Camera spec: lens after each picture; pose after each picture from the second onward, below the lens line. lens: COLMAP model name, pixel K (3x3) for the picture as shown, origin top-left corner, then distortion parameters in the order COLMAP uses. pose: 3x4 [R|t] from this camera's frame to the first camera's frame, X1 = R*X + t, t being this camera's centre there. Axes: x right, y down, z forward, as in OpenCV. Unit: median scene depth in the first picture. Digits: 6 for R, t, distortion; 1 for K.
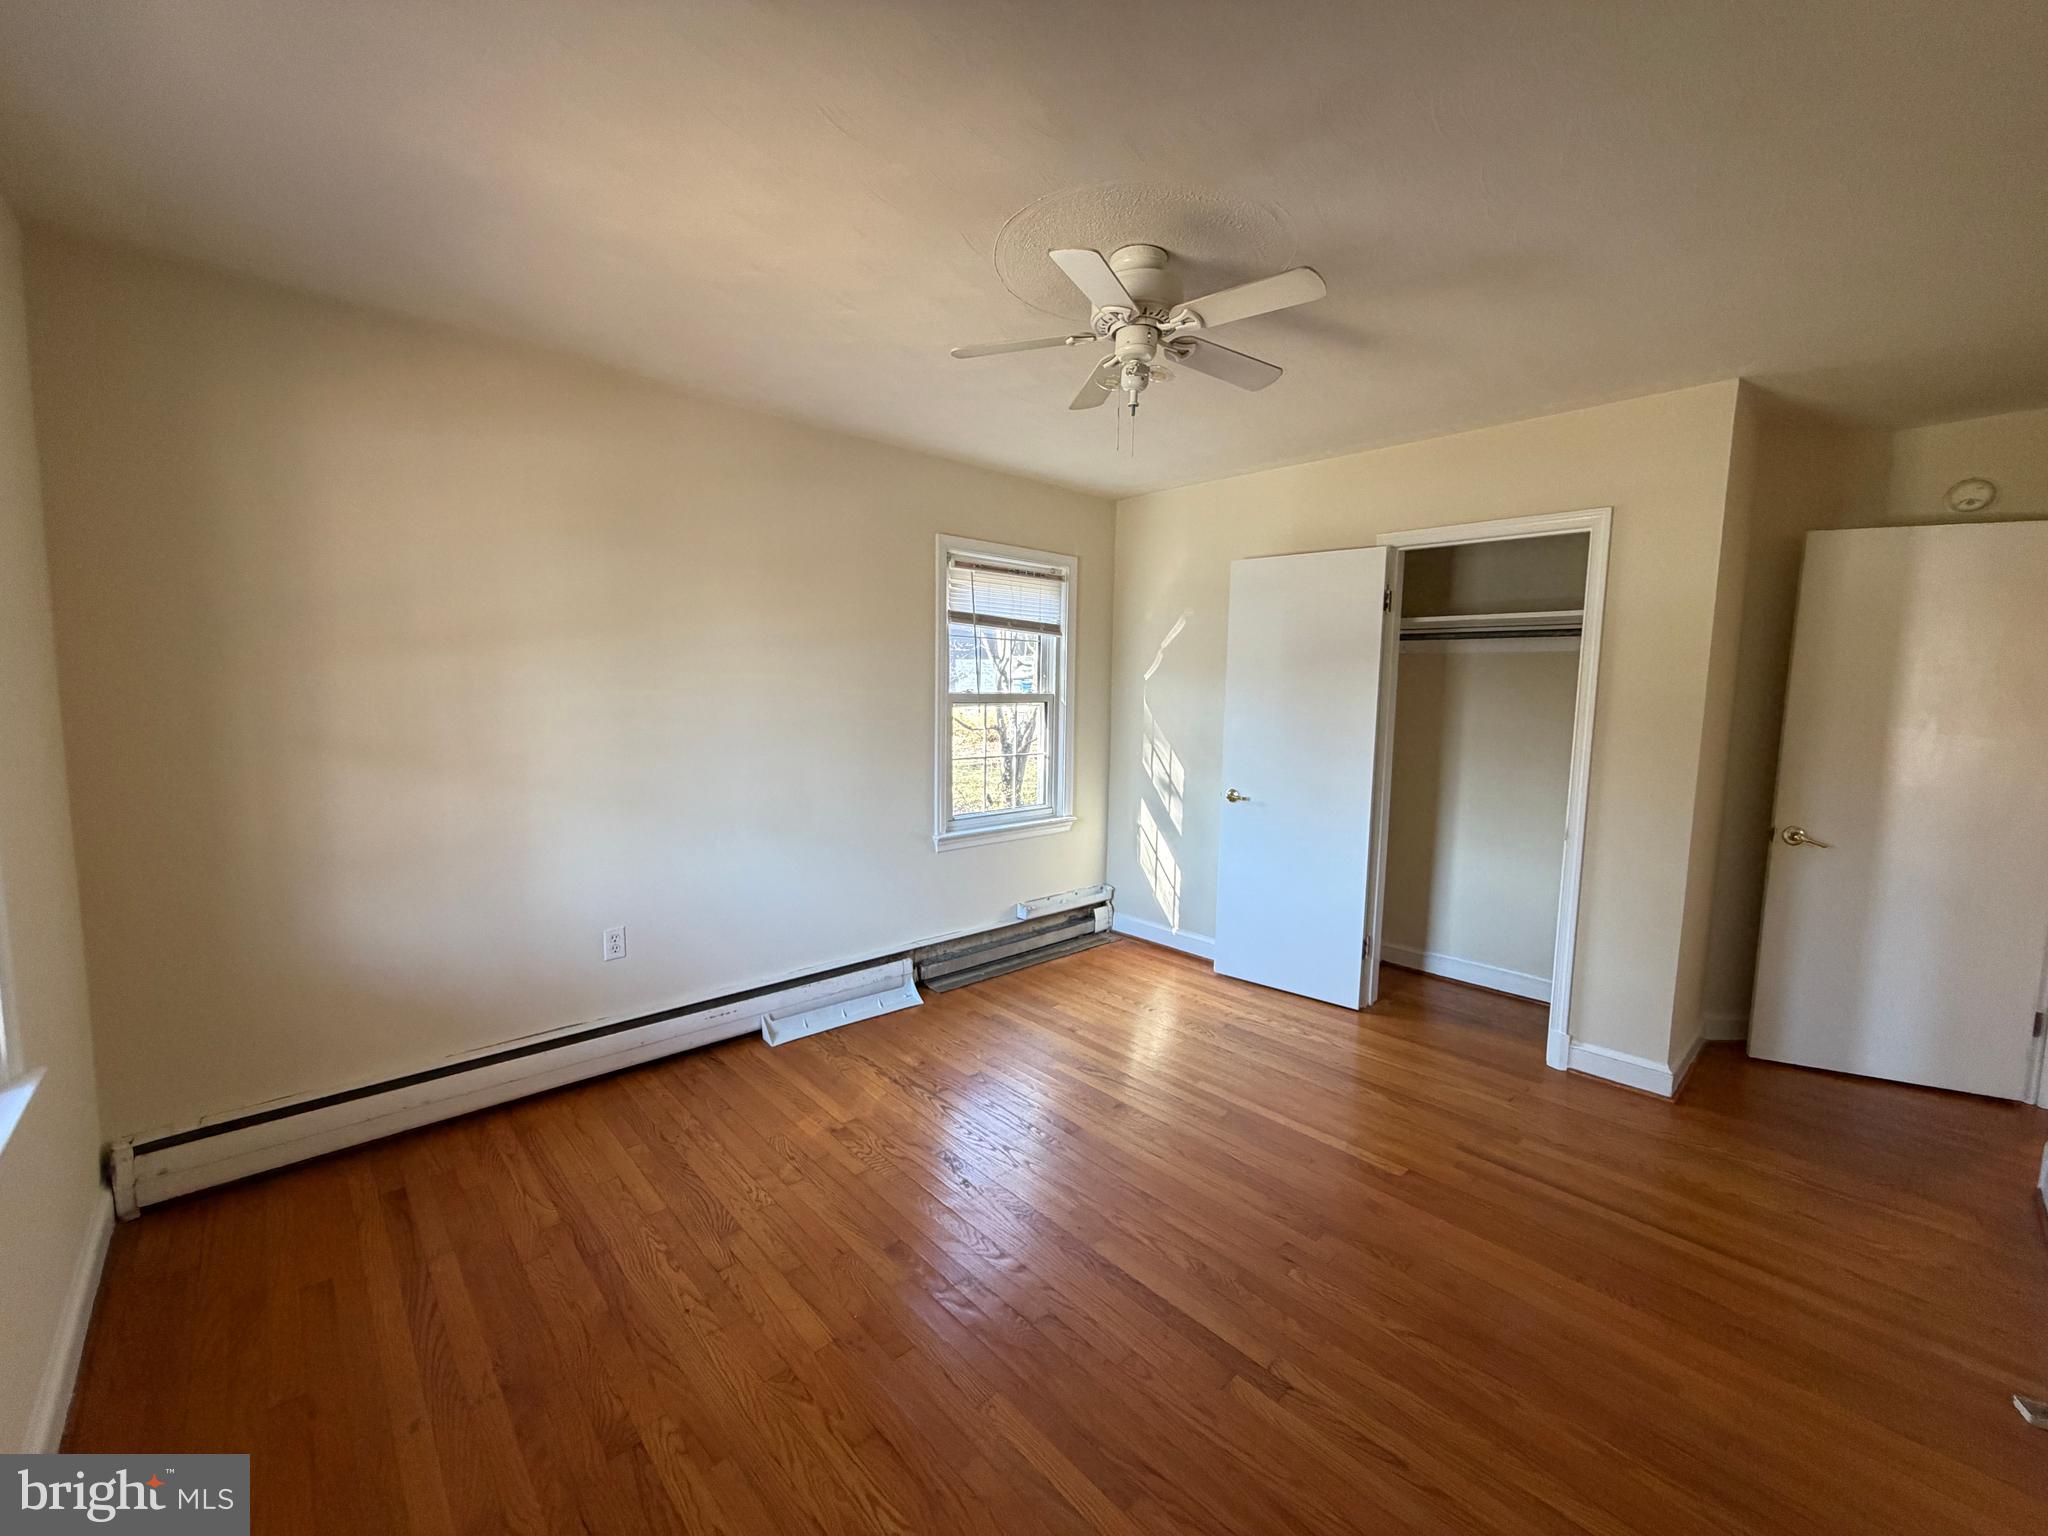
lens RADIAL K [[816.4, 0, 1021.6], [0, 816.4, 766.4], [0, 0, 1]] dist [0.000941, 0.000330]
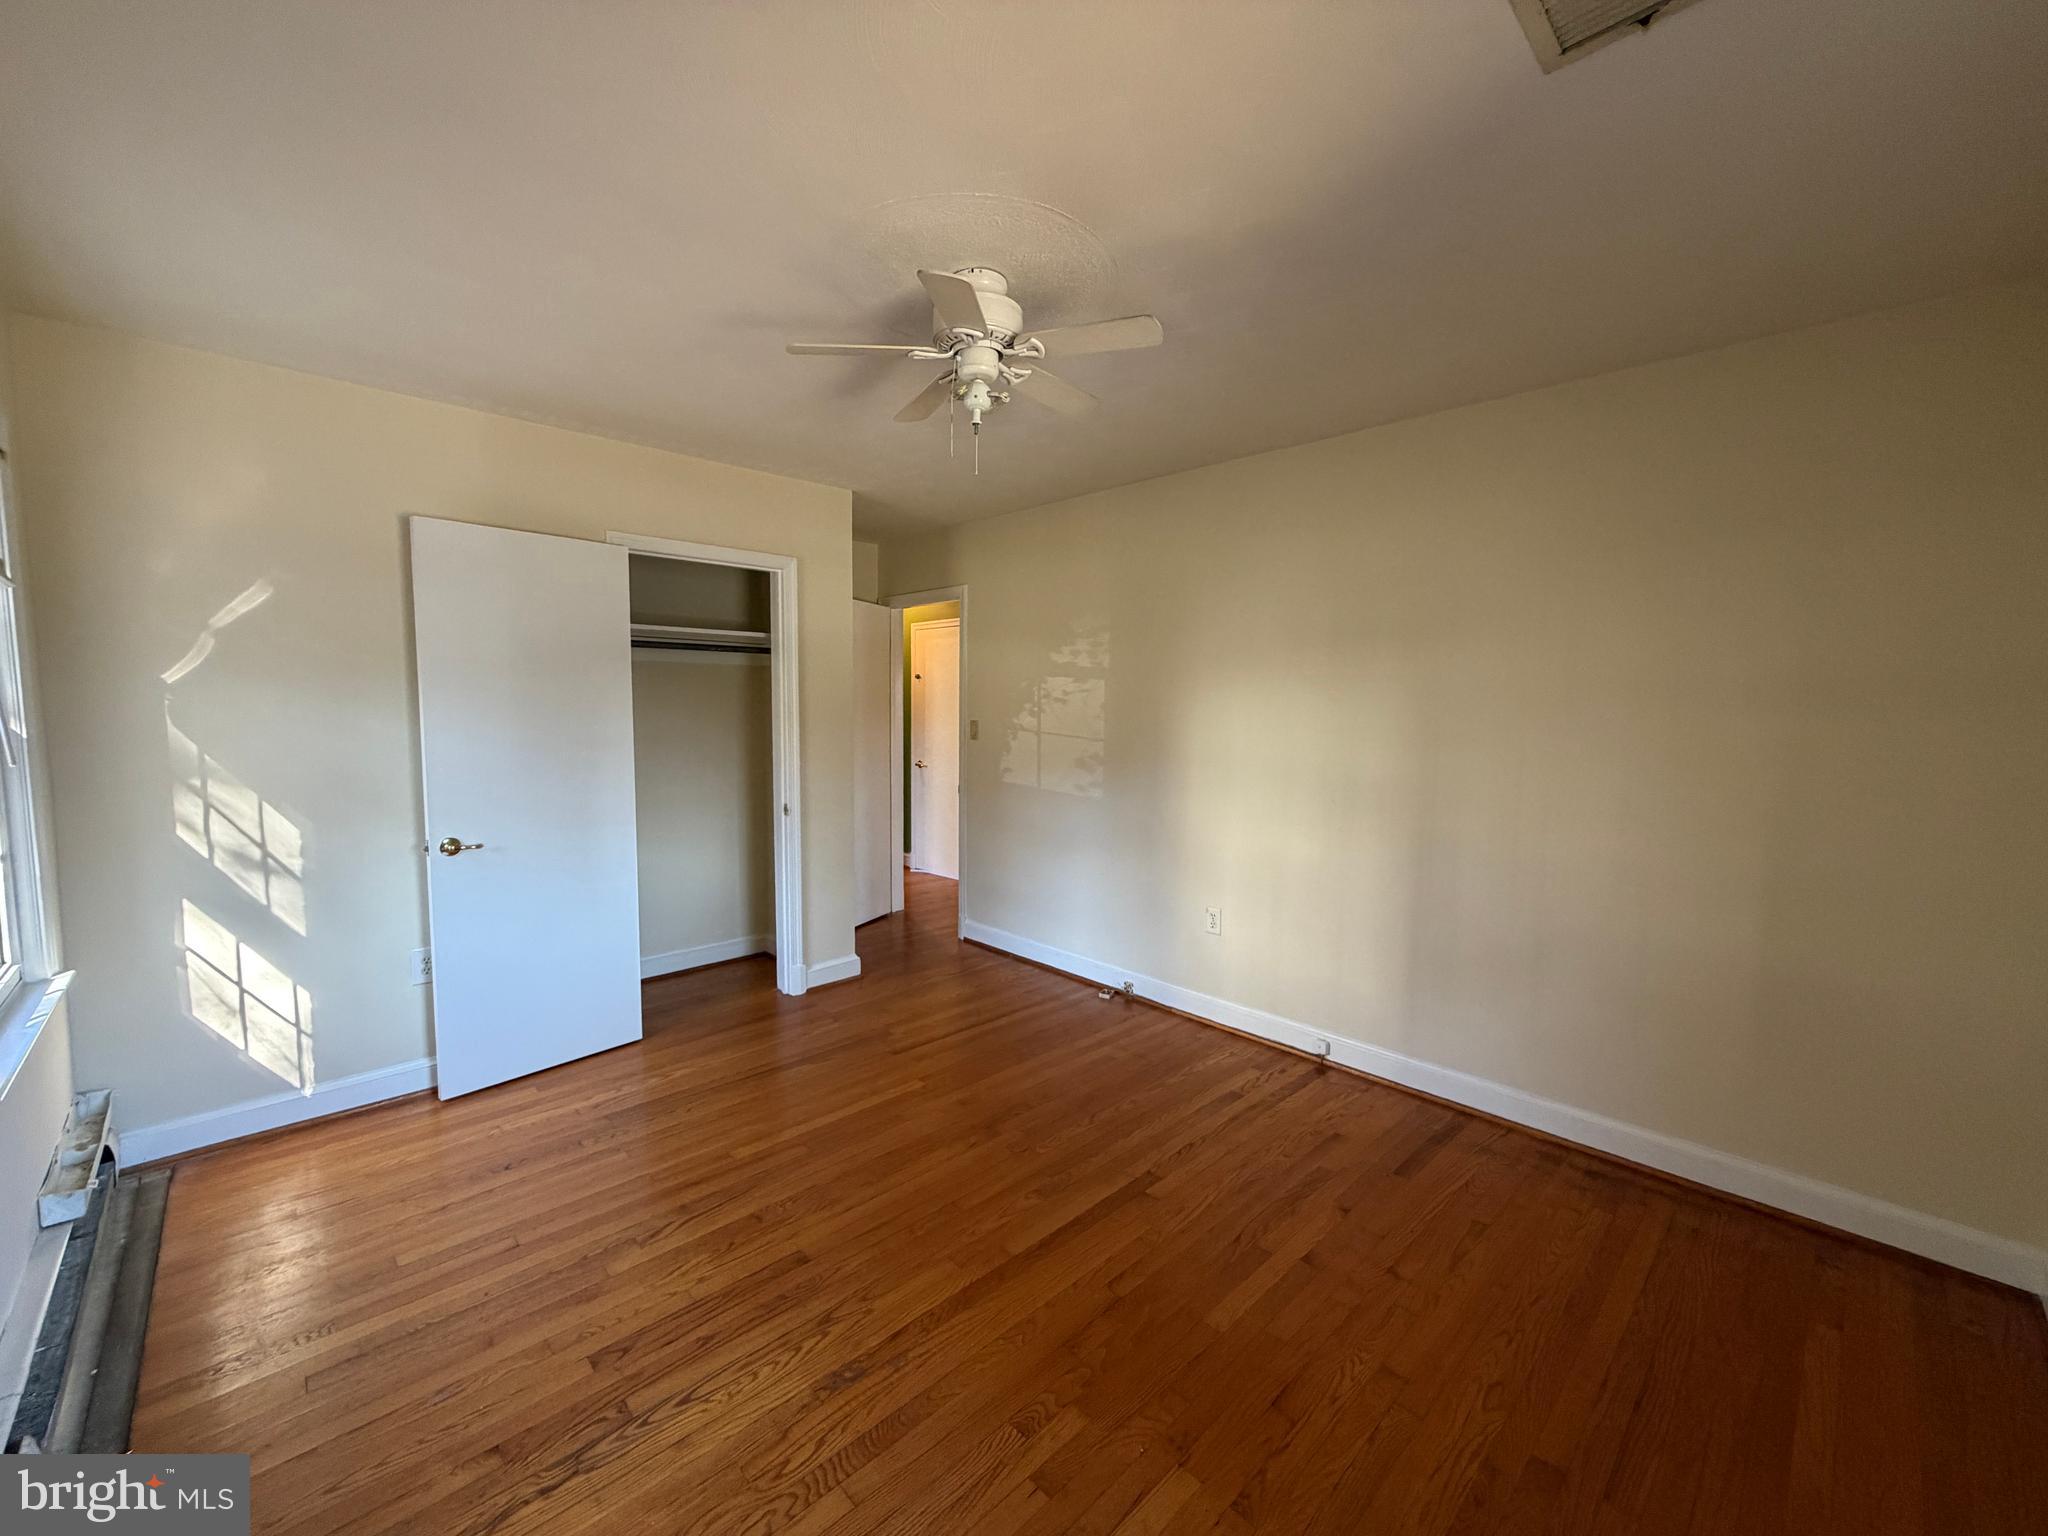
lens RADIAL K [[816.4, 0, 1021.6], [0, 816.4, 766.4], [0, 0, 1]] dist [0.000941, 0.000330]
pose [[-0.012765, -0.095822, 0.995317, -0.487642], [0.091057, 0.991150, 0.096589, -0.061658], [-0.995764, 0.091863, -0.003926, 0.529597]]
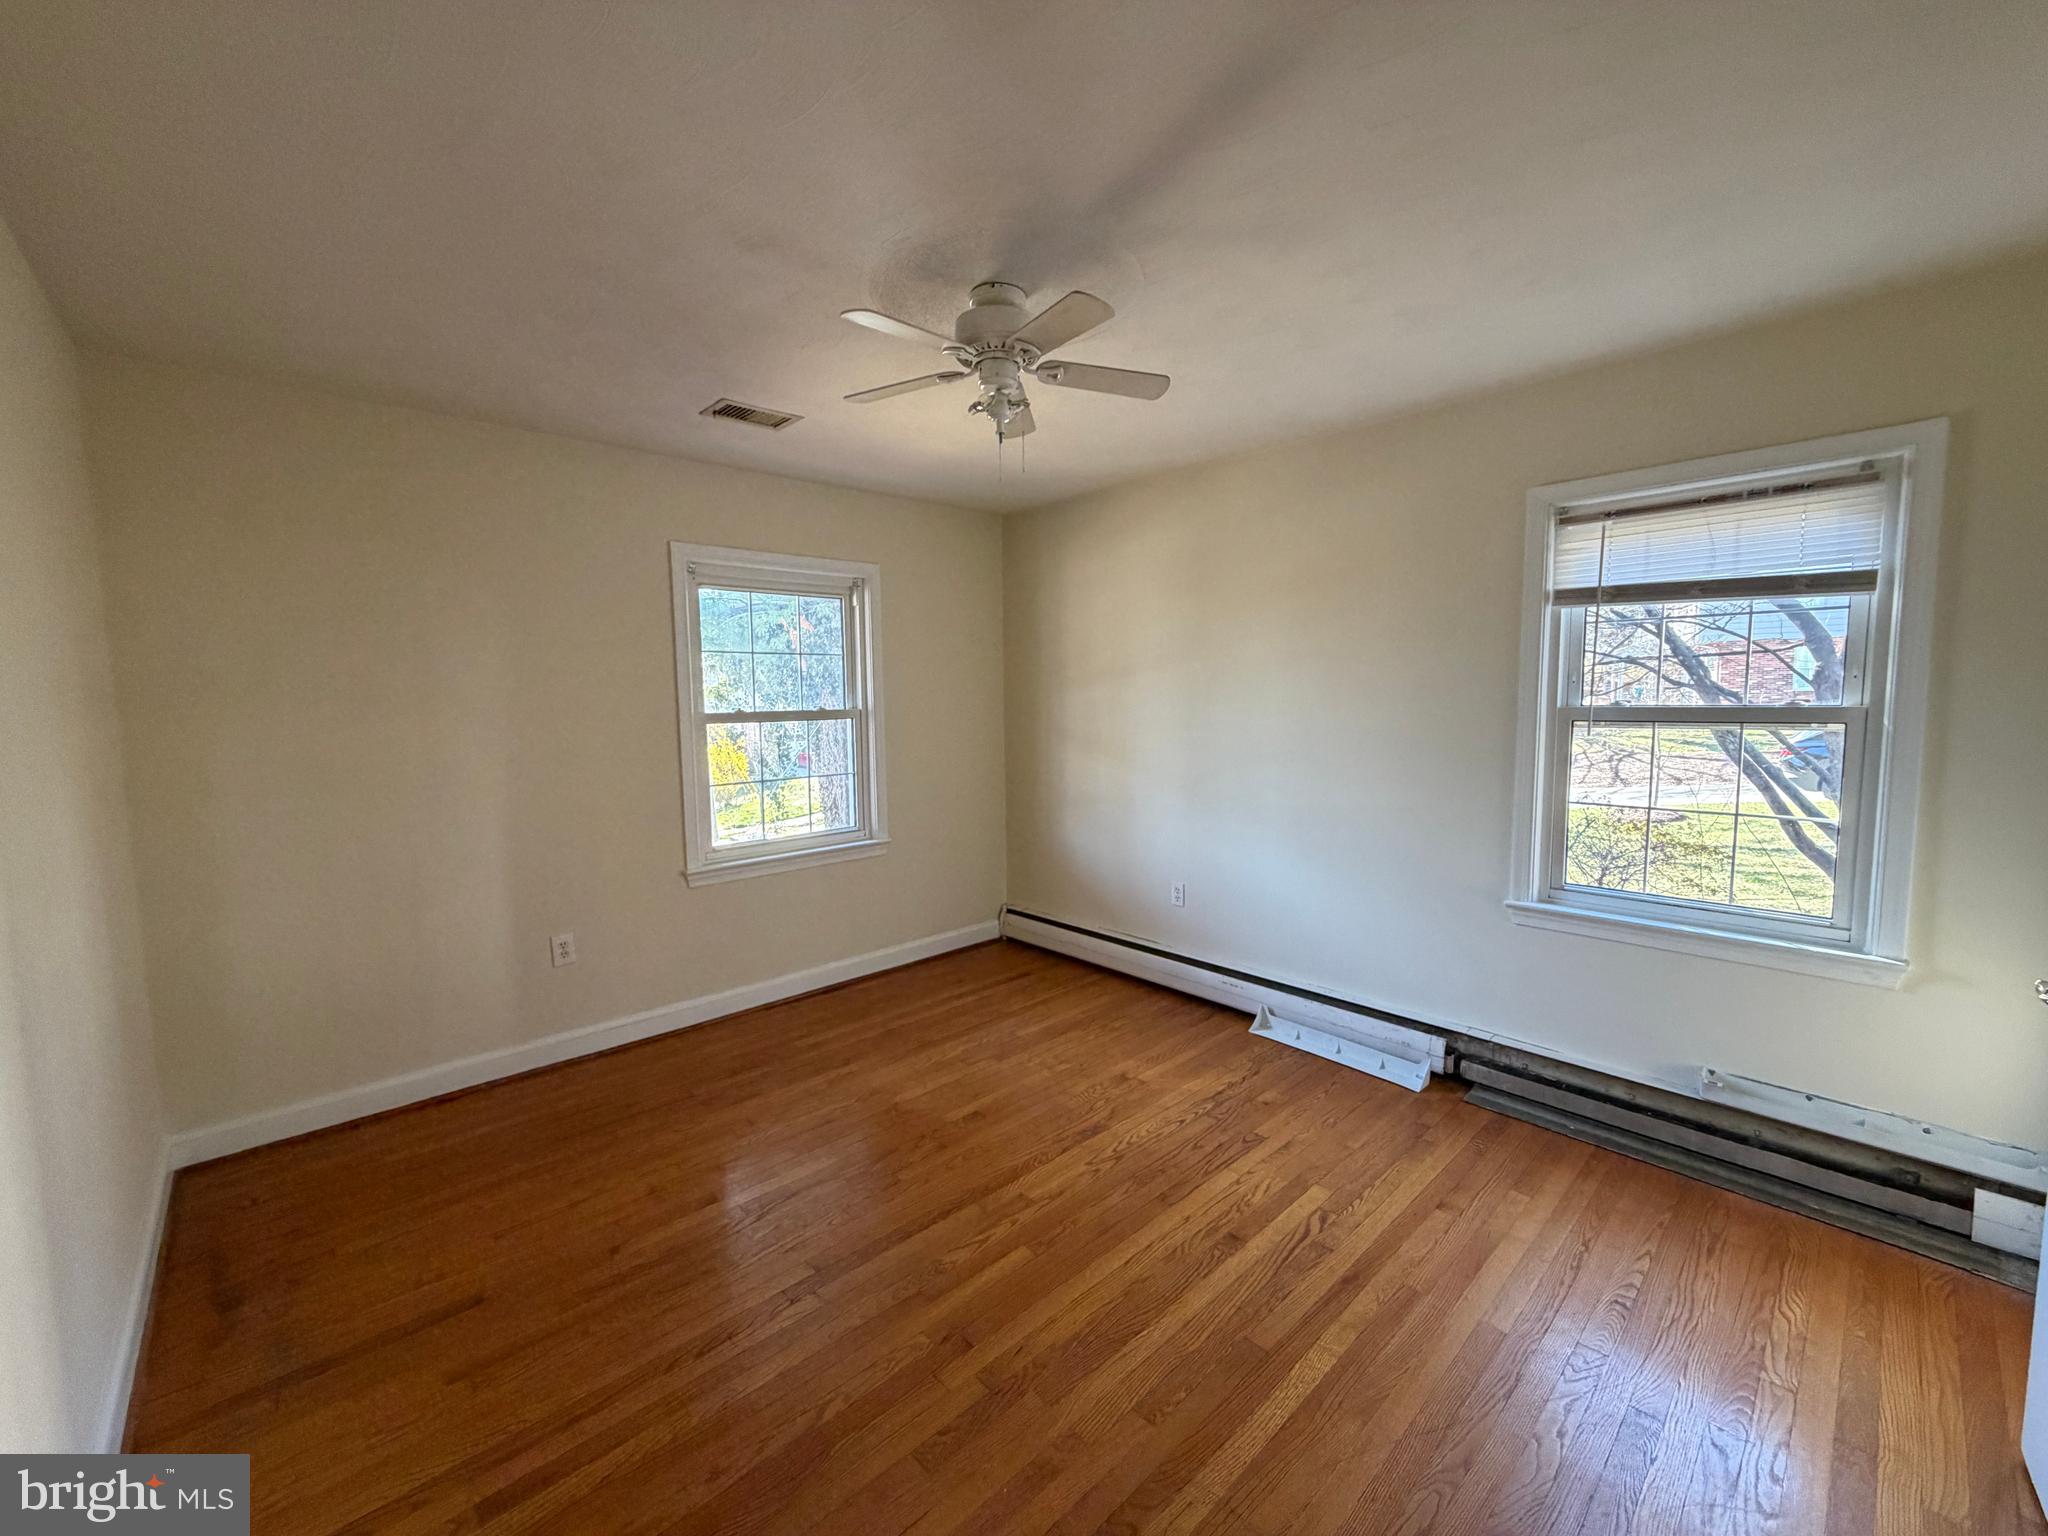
lens RADIAL K [[811.1, 0, 1012.9], [0, 811.1, 766.4], [0, 0, 1]] dist [0.002212, 0.000423]
pose [[-0.006866, 0.071011, -0.997452, 0.645470], [-0.089045, 0.993469, 0.071341, -0.049307], [0.996004, 0.089308, -0.000498, 0.563123]]
